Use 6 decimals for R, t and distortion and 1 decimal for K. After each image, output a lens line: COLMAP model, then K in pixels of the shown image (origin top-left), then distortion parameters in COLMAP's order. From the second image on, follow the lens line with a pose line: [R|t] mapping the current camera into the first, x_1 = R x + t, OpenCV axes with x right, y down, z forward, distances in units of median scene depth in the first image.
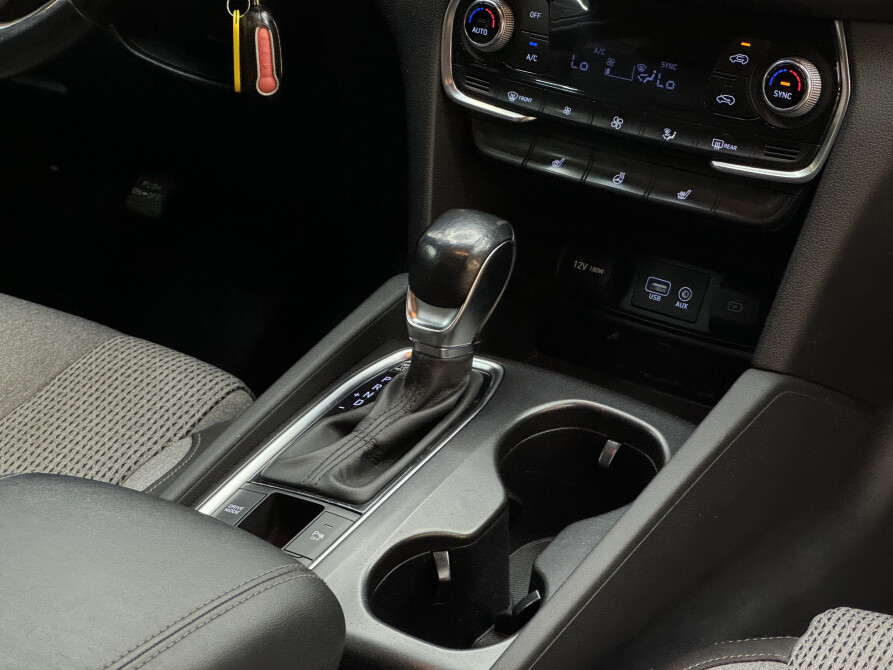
lens RADIAL K [[2011.0, 0, 444.2], [0, 2011.0, 342.9], [0, 0, 1]] dist [0.130813, 0.000000]
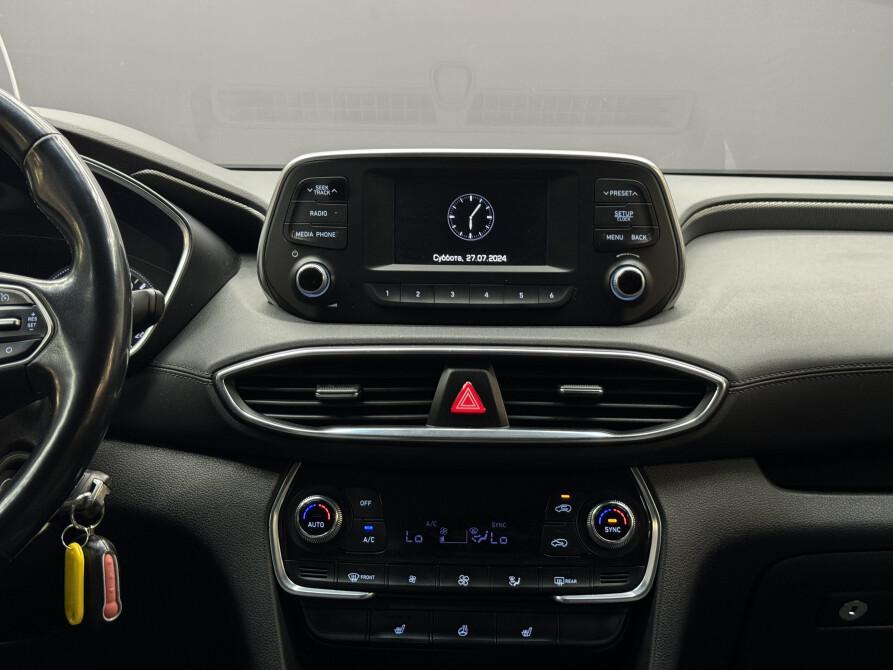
lens RADIAL K [[1283.2, 0, 451.3], [0, 1283.2, 327.5], [0, 0, 1]] dist [0.110479, 0.000000]
pose [[0.828100, -0.034167, 0.559538, -0.339914], [0.238143, 0.925039, -0.295959, -0.026215], [-0.507482, 0.378334, 0.774161, 0.380208]]
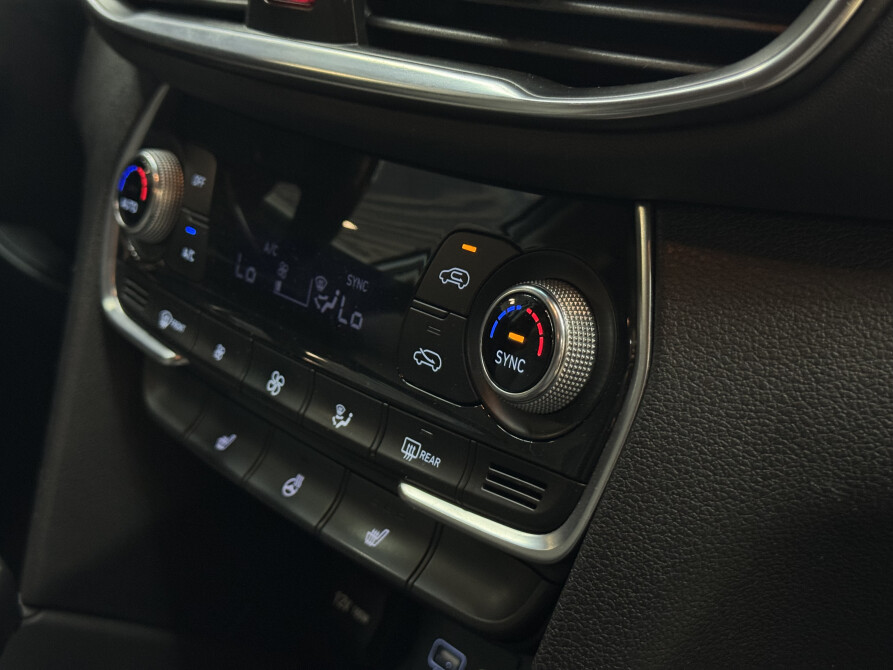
lens RADIAL K [[1283.2, 0, 449.4], [0, 1283.2, 333.7], [0, 0, 1]] dist [0.110479, 0.000000]
pose [[0.966079, 0.084245, -0.244119, 0.215428], [-0.110724, 0.989122, -0.096837, -0.096771], [0.233305, 0.120582, 0.964898, 0.701483]]
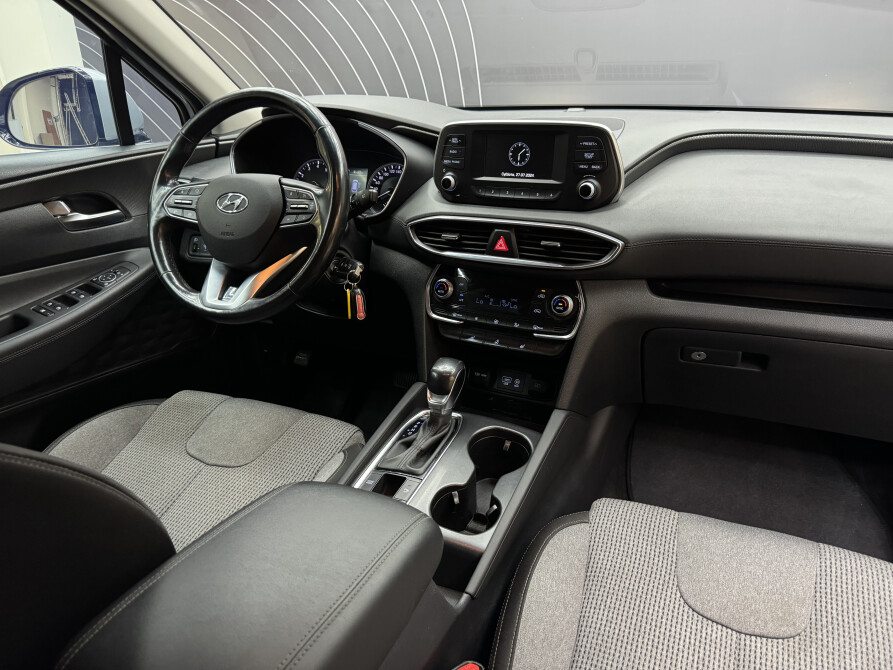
lens RADIAL K [[629.5, 0, 453.0], [0, 629.5, 346.2], [0, 0, 1]] dist [0.058888, -0.091482]
pose [[0.988807, -0.066433, 0.133595, -0.089362], [0.075869, 0.994876, -0.066825, -0.024728], [-0.128471, 0.076213, 0.988780, 0.174030]]
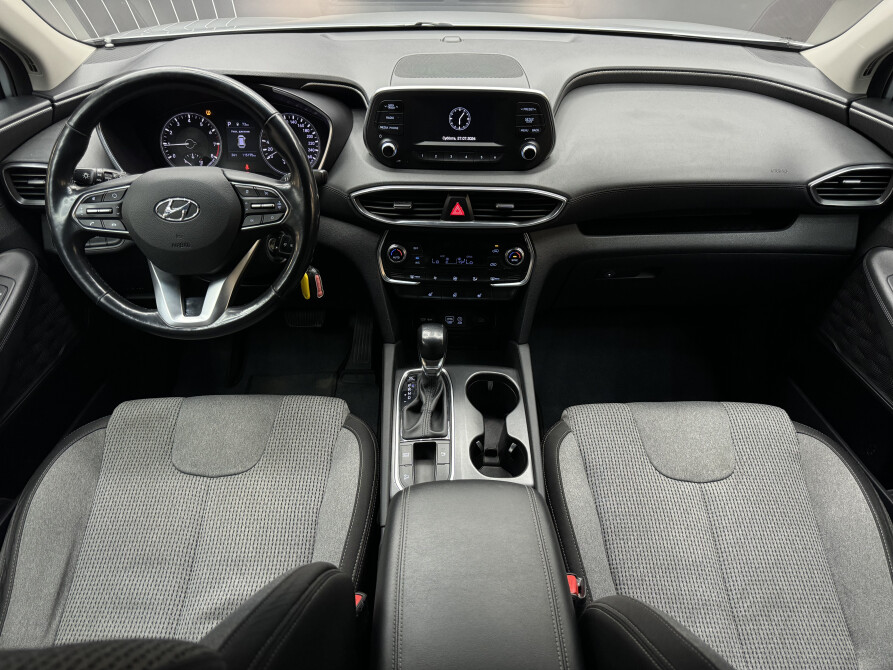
lens RADIAL K [[629.5, 0, 445.9], [0, 629.5, 341.6], [0, 0, 1]] dist [0.058888, -0.091482]
pose [[0.830798, -0.322245, 0.453799, -0.385616], [0.237676, 0.942671, 0.234267, -0.247879], [-0.503274, -0.086771, 0.859759, 0.205431]]
